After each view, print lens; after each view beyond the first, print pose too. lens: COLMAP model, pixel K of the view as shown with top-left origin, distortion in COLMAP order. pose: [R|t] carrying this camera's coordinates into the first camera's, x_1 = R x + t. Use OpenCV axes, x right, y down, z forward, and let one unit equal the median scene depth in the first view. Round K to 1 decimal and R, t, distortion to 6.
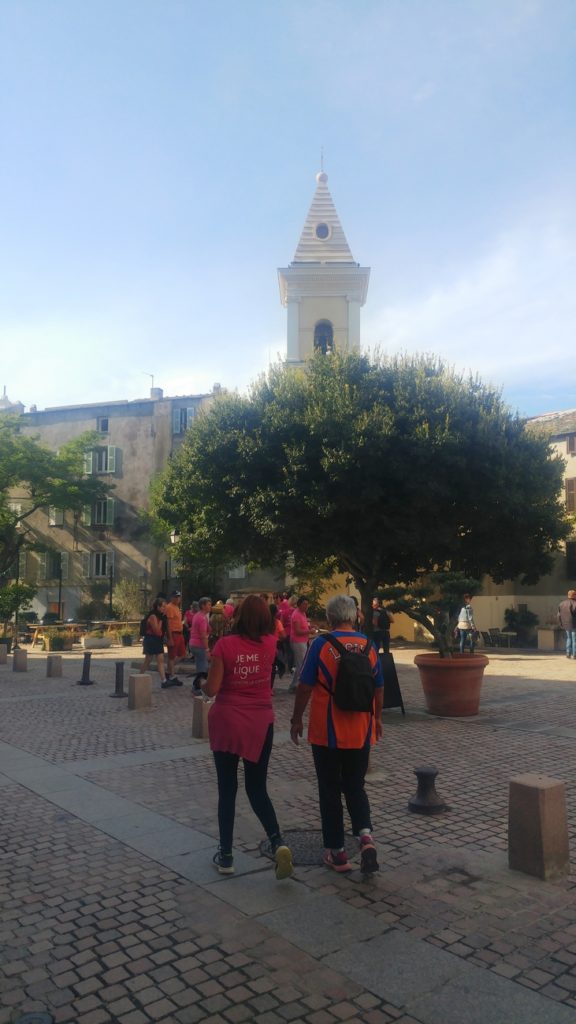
lens RADIAL K [[722.0, 0, 306.4], [0, 722.0, 526.7], [0, 0, 1]] dist [0.038789, -0.000680]
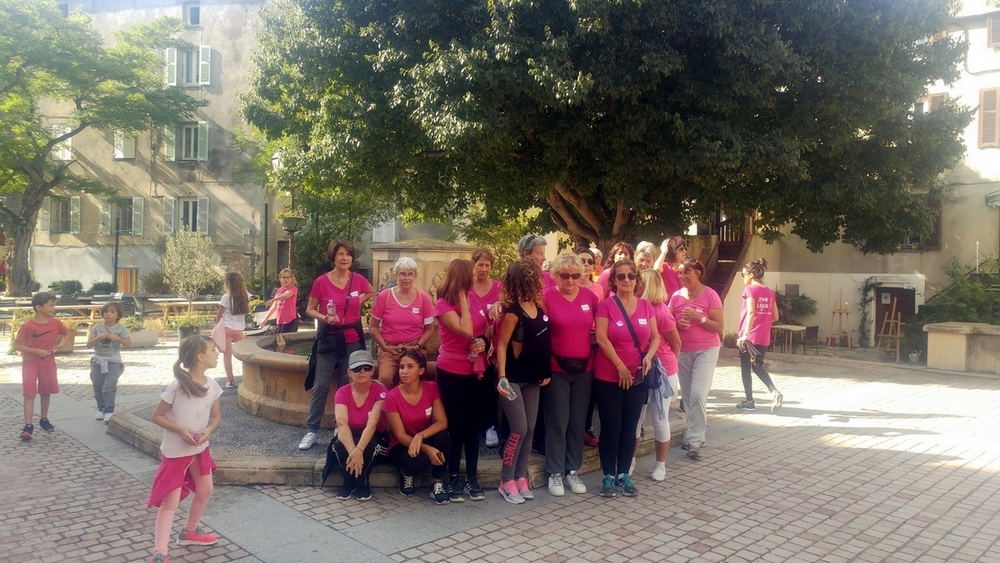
lens RADIAL K [[723.2, 0, 529.9], [0, 723.2, 279.9], [0, 0, 1]] dist [-0.034701, 0.001160]
pose [[0.994268, 0.023594, 0.104285, -0.037832], [-0.034571, 0.993899, 0.104740, 0.041375], [-0.101177, -0.107744, 0.989017, 0.390180]]
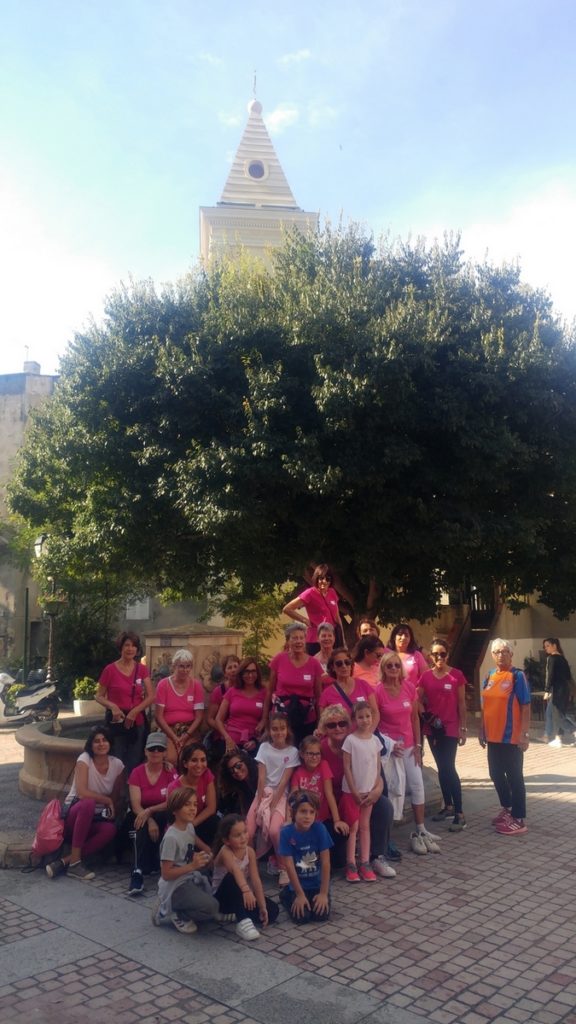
lens RADIAL K [[746.6, 0, 288.0], [0, 746.6, 512.0], [0, 0, 1]] dist [0.023972, -0.004834]
pose [[0.993812, 0.009669, 0.110656, -0.045969], [-0.001067, 0.996989, -0.077536, 0.033140], [-0.111072, 0.076938, 0.990830, 0.351158]]
